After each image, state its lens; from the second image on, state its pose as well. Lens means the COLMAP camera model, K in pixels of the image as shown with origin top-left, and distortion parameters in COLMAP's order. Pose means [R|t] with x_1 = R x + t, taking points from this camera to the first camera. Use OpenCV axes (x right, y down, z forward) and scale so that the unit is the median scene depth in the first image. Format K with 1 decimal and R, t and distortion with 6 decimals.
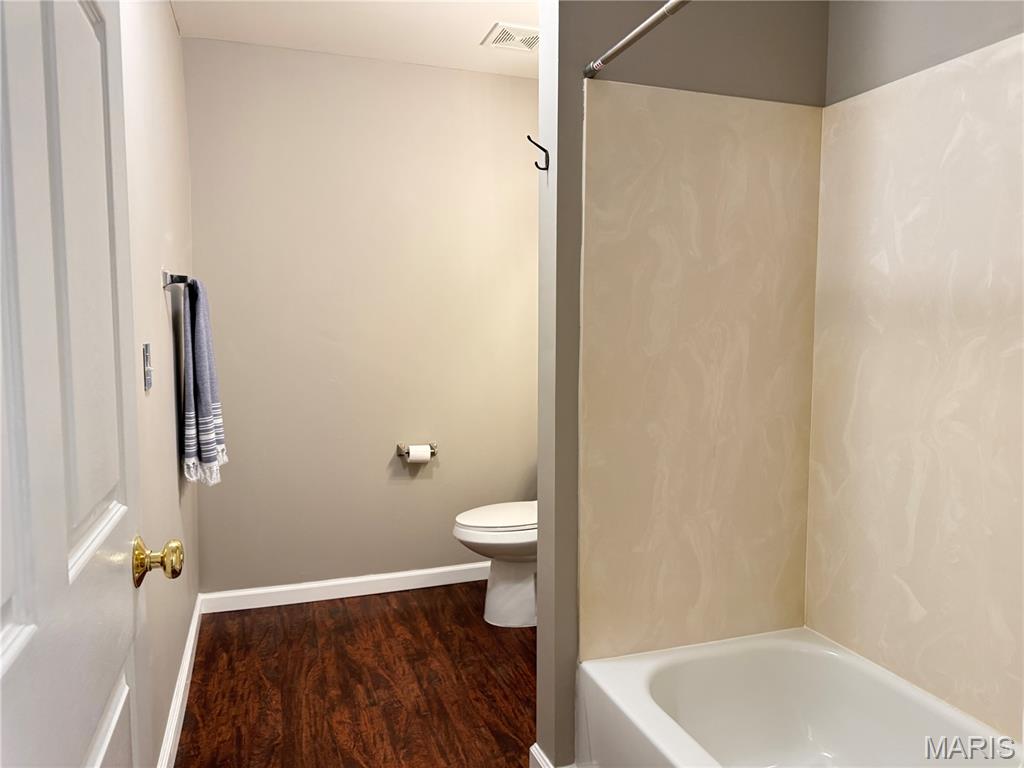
lens RADIAL K [[724.2, 0, 515.5], [0, 724.2, 382.7], [0, 0, 1]] dist [0.101471, -0.159853]
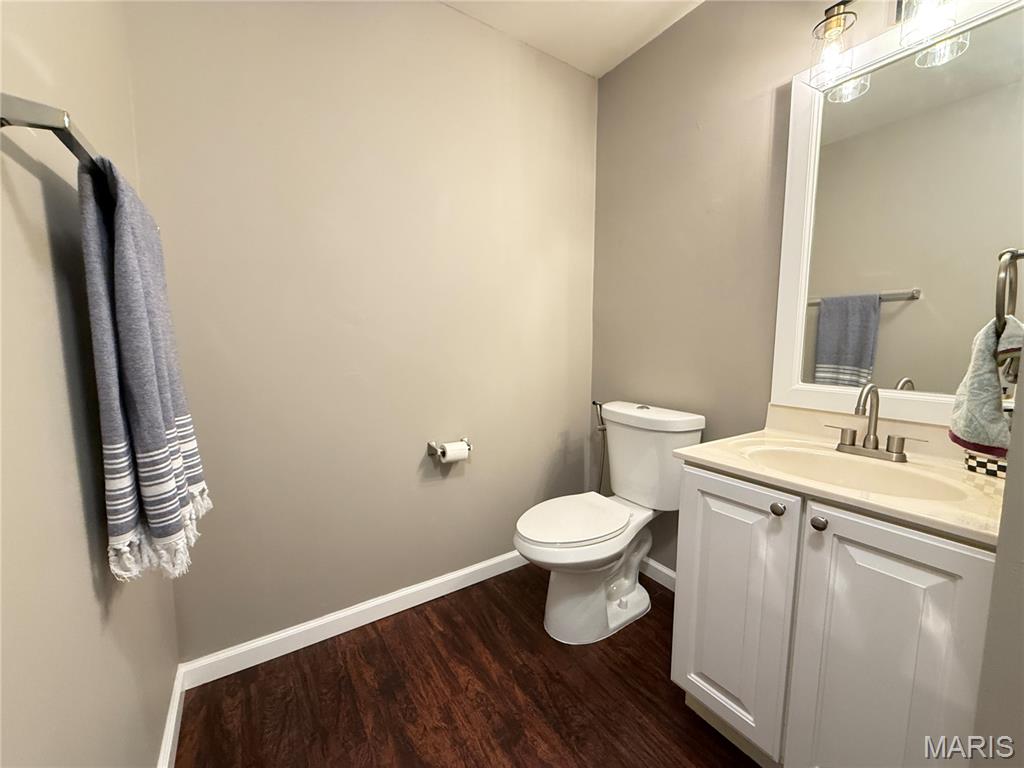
lens RADIAL K [[411.2, 0, 518.9], [0, 411.2, 384.0], [0, 0, 1]] dist [-0.001421, -0.000192]
pose [[0.967478, -0.028128, 0.251386, -0.233013], [0.020401, 0.999237, 0.033295, -0.003158], [-0.252131, -0.027084, 0.967314, 0.622610]]
